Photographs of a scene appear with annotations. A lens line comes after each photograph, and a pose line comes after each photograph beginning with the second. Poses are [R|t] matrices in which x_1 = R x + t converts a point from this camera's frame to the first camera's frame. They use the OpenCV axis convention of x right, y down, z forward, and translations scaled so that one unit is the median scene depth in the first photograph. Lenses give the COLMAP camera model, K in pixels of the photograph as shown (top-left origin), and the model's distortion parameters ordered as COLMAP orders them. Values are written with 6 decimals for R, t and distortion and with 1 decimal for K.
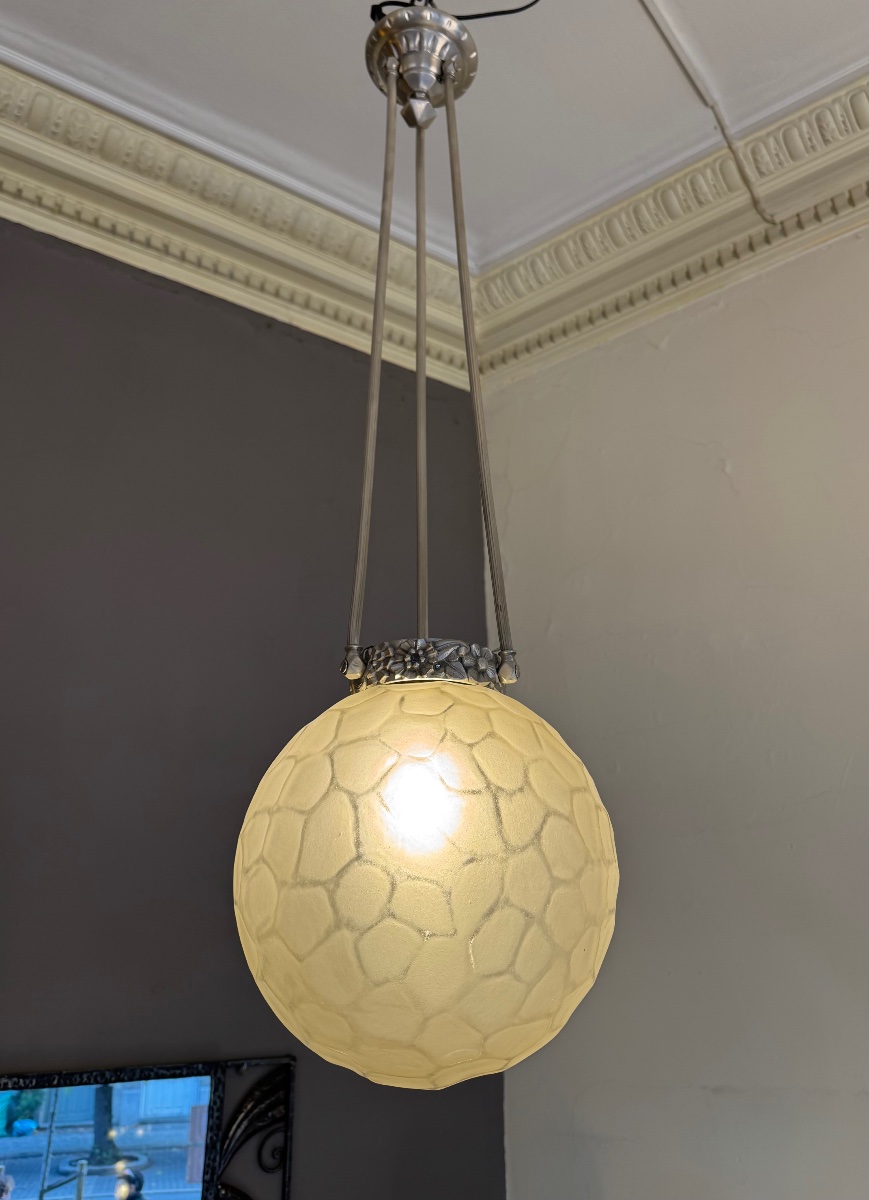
lens RADIAL K [[927.4, 0, 449.3], [0, 927.4, 533.6], [0, 0, 1]] dist [0.051472, -0.085885]
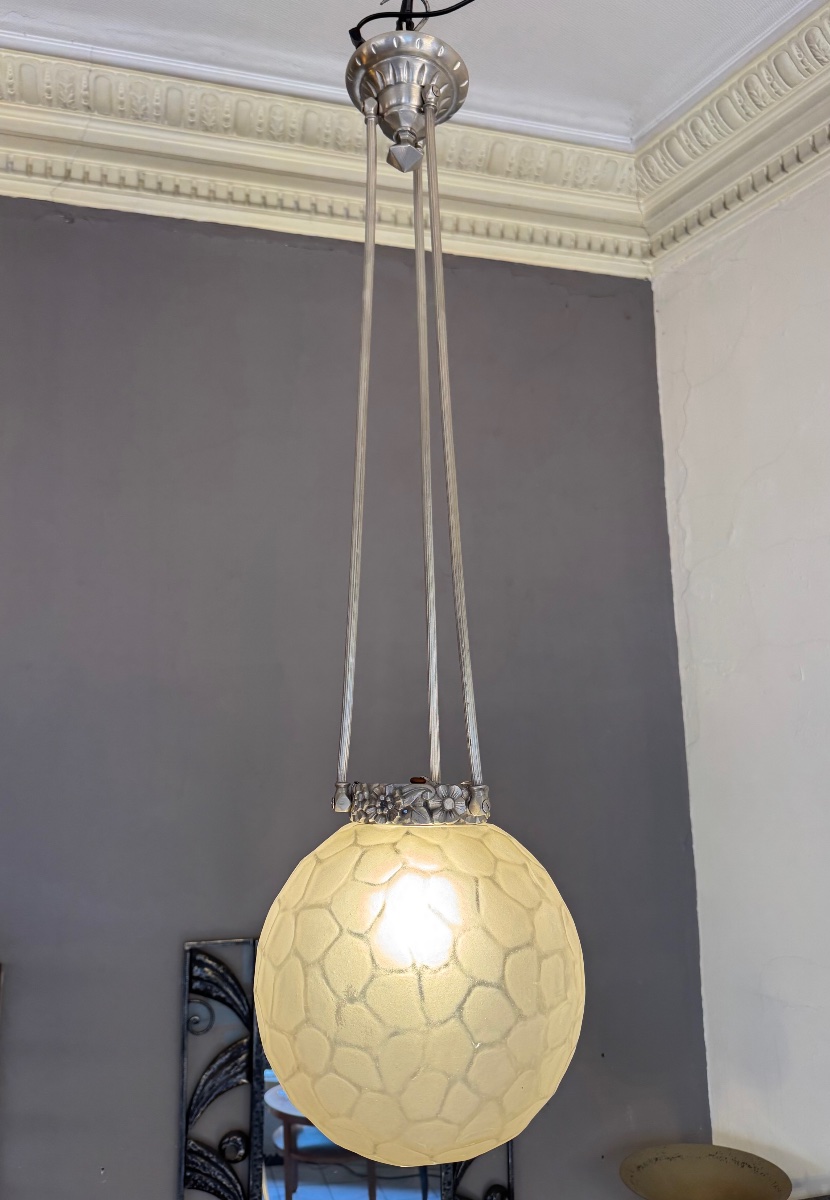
lens RADIAL K [[860.4, 0, 415.0], [0, 860.4, 600.0], [0, 0, 1]] dist [0.005574, -0.004034]
pose [[0.940256, -0.059225, -0.335277, 0.240070], [0.143647, 0.961822, 0.232945, -0.224575], [0.308681, -0.267189, 0.912867, 0.100498]]
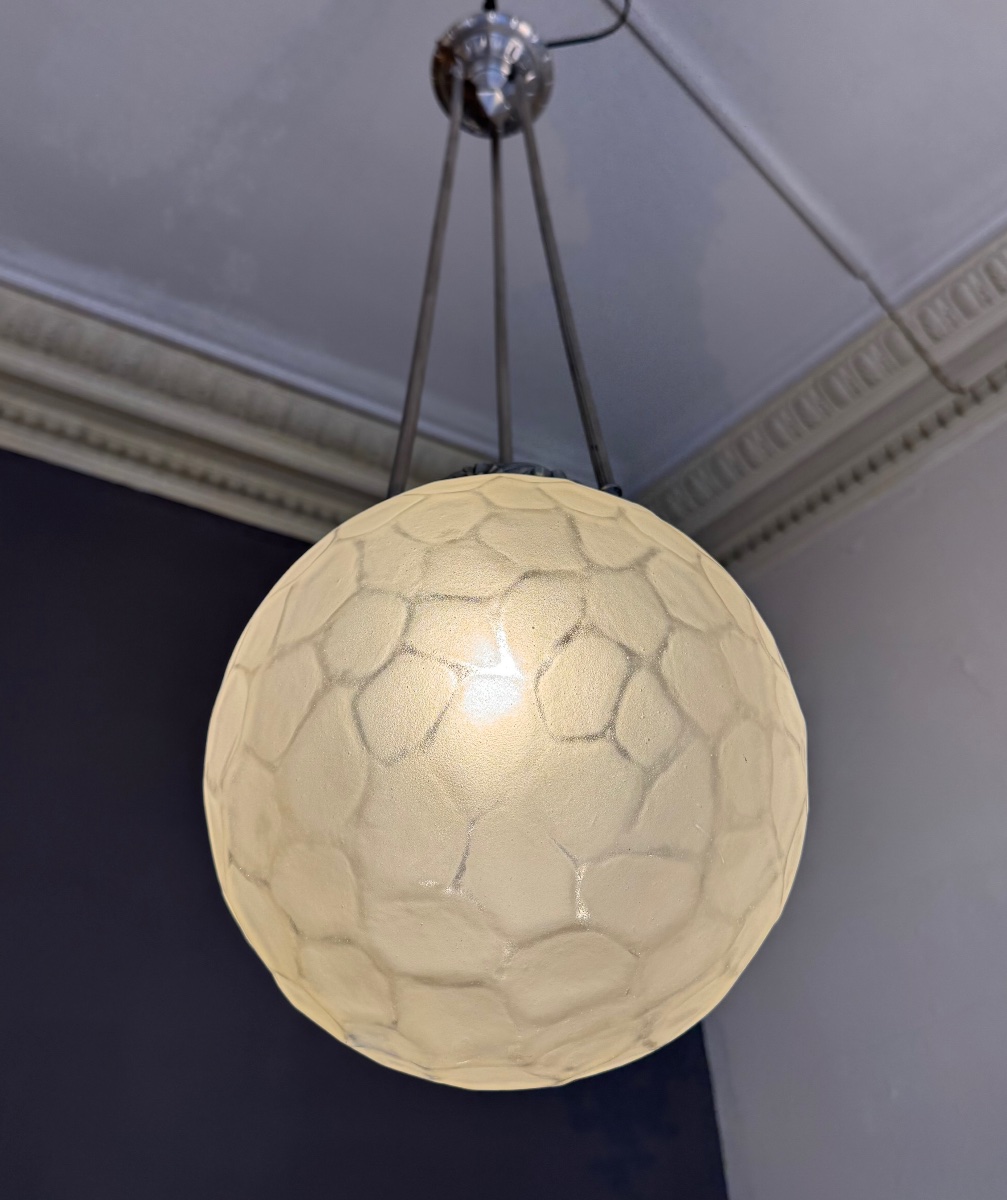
lens RADIAL K [[1075.5, 0, 508.2], [0, 1075.5, 596.6], [0, 0, 1]] dist [0.013082, 0.004826]
pose [[0.988968, -0.104281, -0.105199, 0.046055], [0.065312, 0.944420, -0.322188, 0.332079], [0.132950, 0.311763, 0.940812, 0.171734]]
